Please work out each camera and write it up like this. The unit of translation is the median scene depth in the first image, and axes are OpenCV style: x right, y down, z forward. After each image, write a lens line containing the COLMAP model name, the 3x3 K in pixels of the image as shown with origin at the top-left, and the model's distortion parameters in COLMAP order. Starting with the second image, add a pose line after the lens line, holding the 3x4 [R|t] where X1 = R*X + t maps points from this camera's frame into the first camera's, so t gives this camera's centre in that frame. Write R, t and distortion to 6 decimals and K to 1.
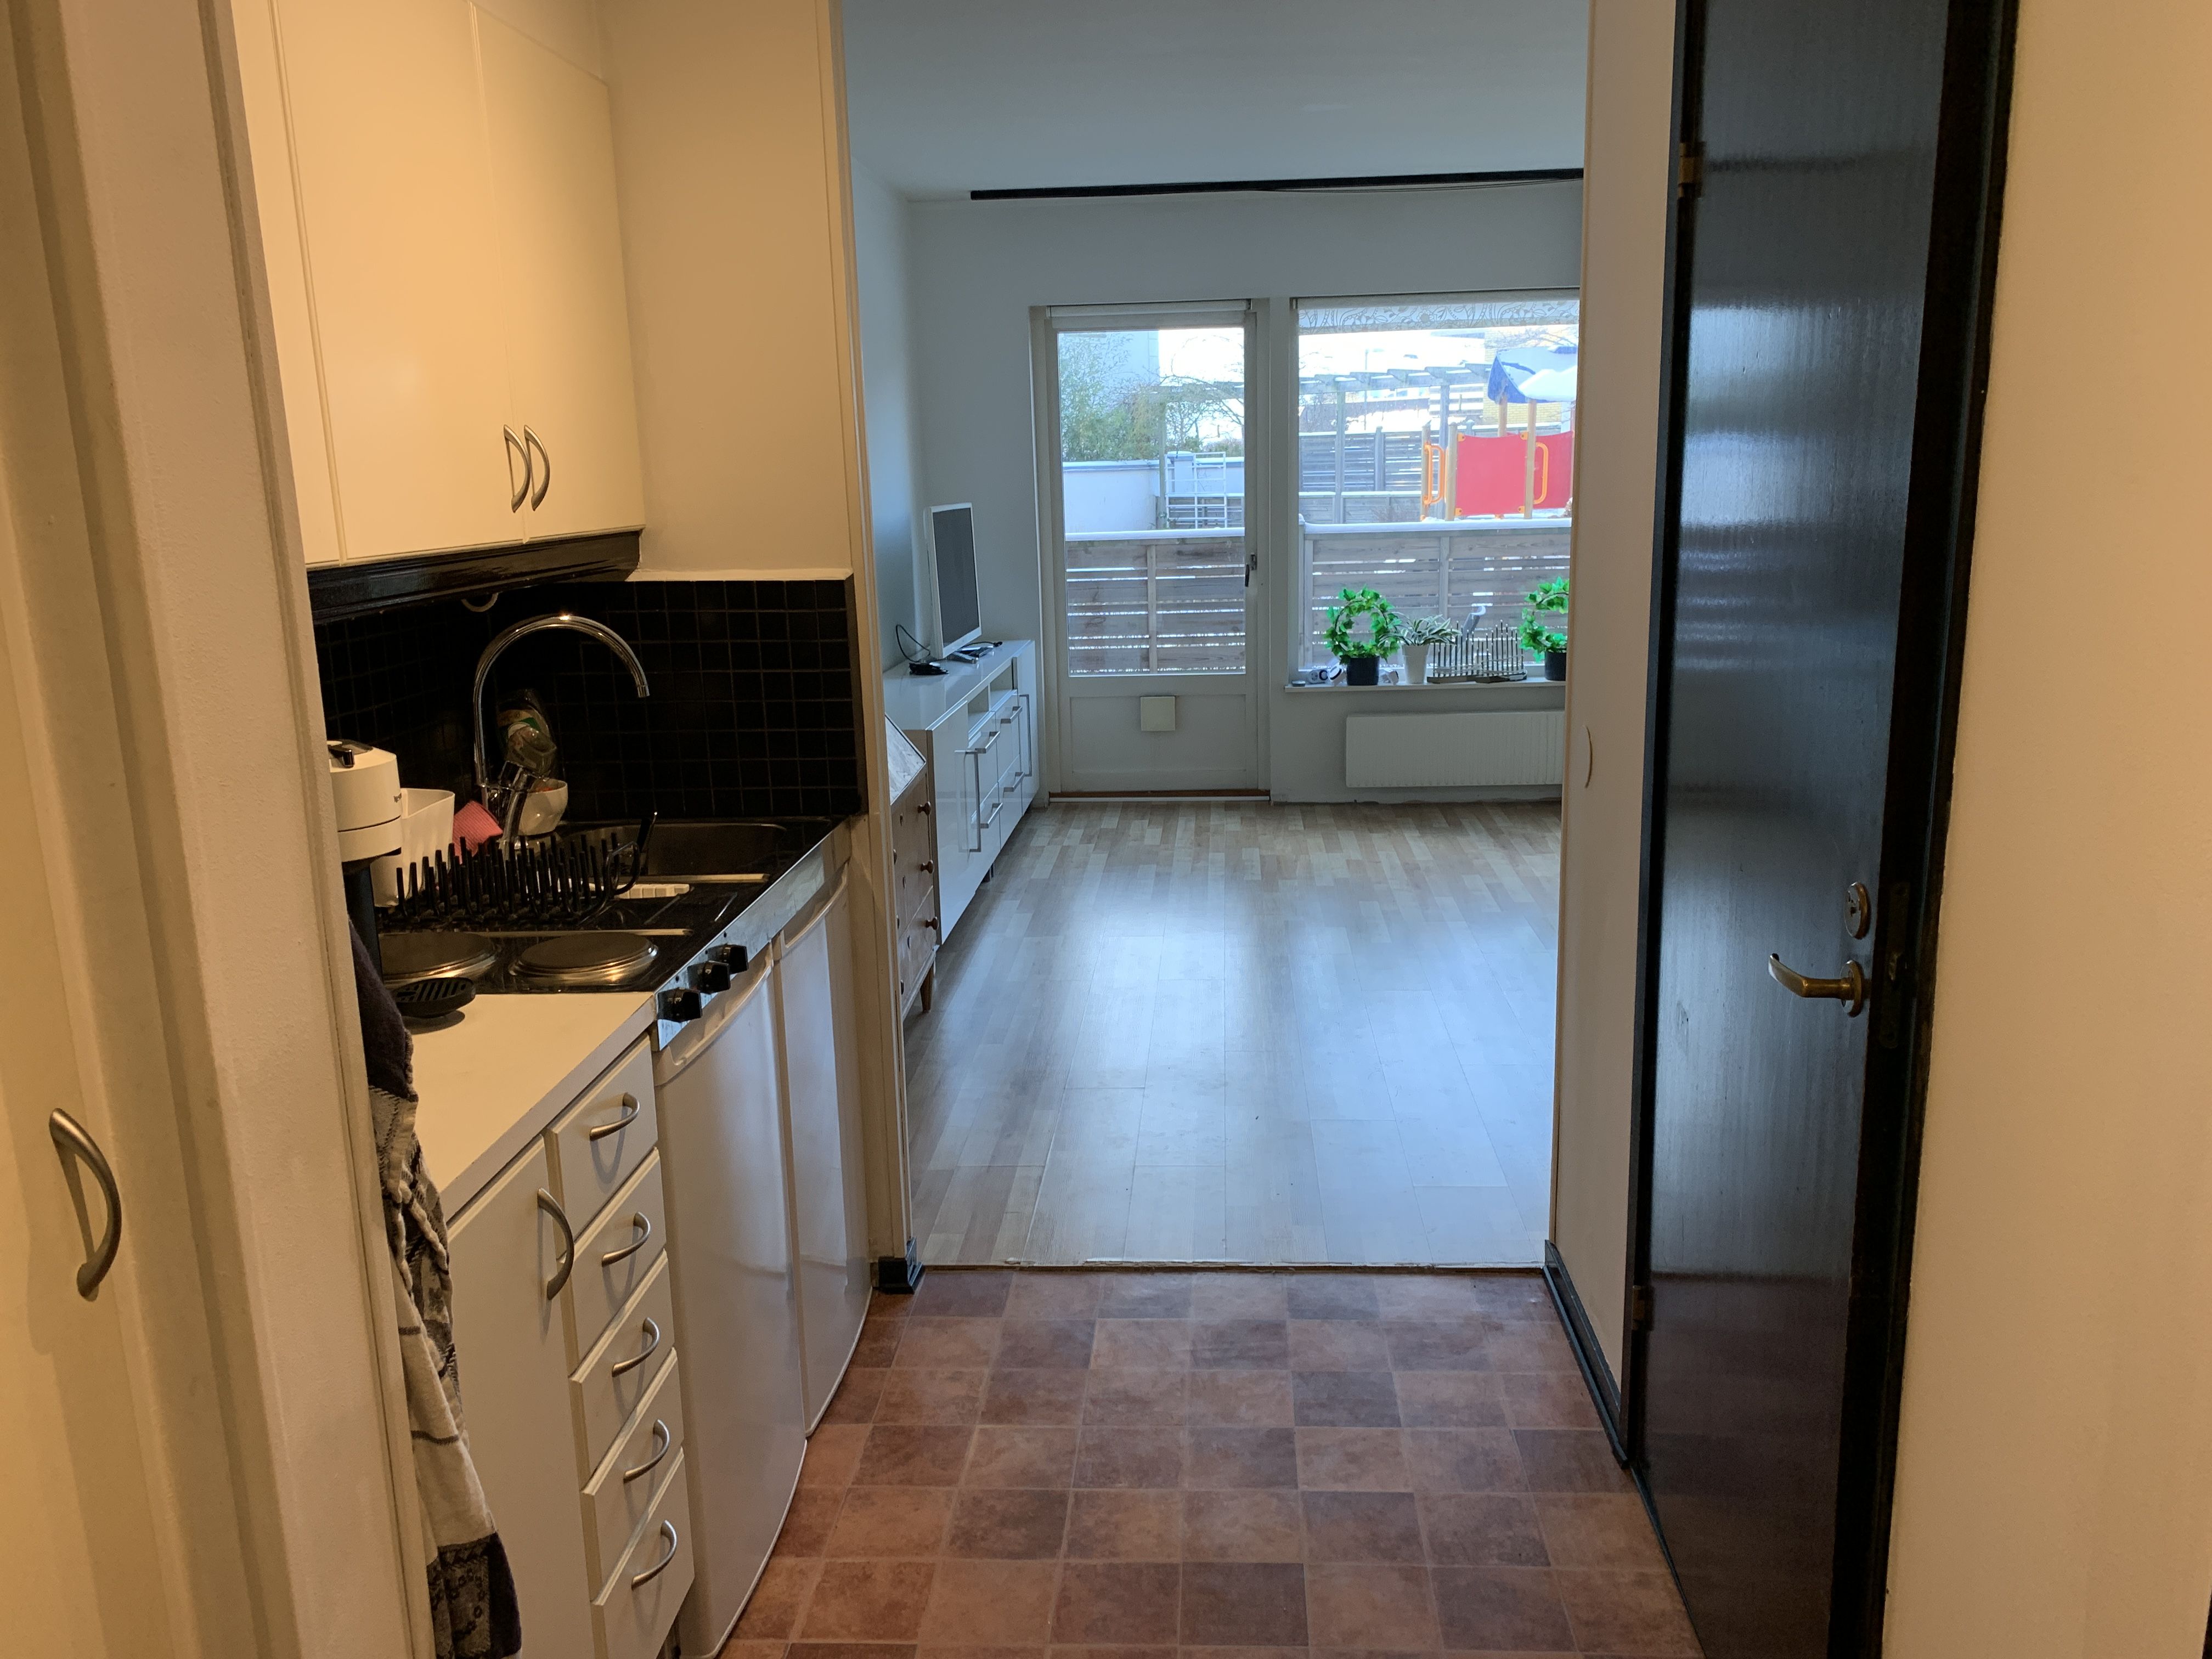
lens RADIAL K [[1688.3, 0, 1107.6], [0, 1688.3, 837.9], [0, 0, 1]] dist [0.081001, -0.158079]
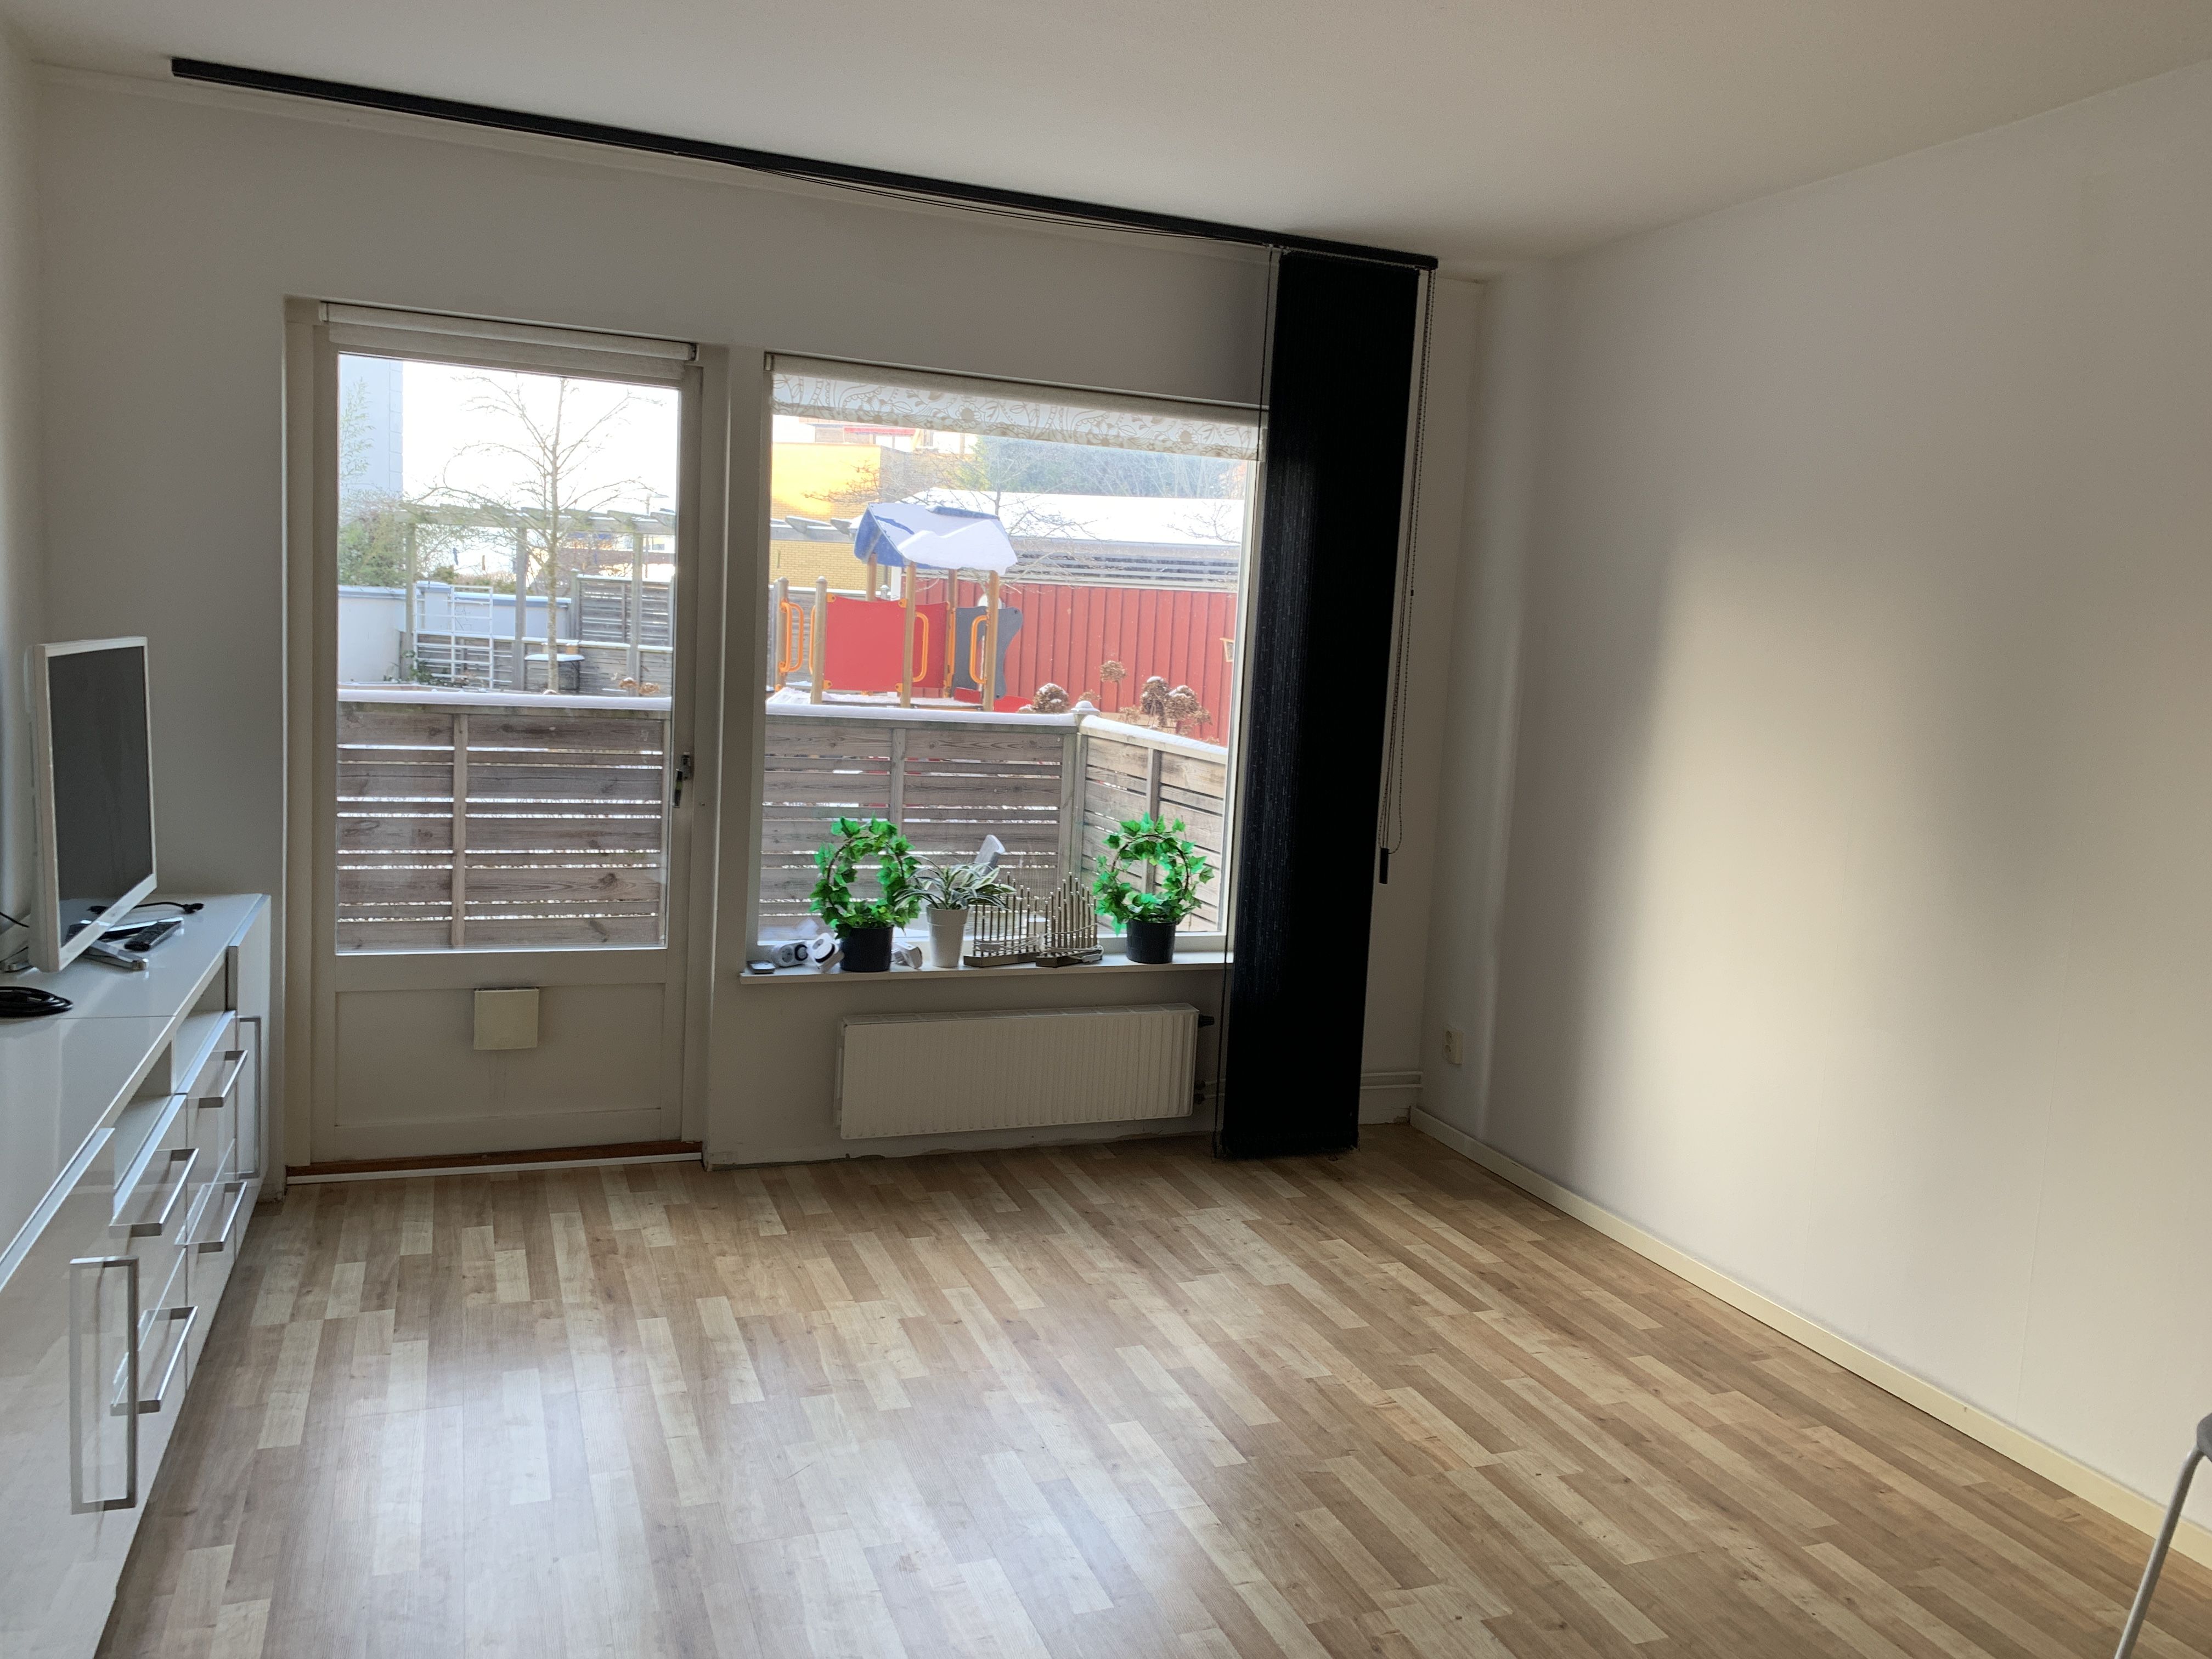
lens RADIAL K [[1651.7, 0, 1125.5], [0, 1651.7, 802.0], [0, 0, 1]] dist [0.085514, -0.147193]
pose [[0.897476, 0.033655, 0.439777, -0.034257], [0.015186, 0.994136, -0.107069, -0.085351], [-0.440802, 0.102770, 0.891702, 0.406597]]
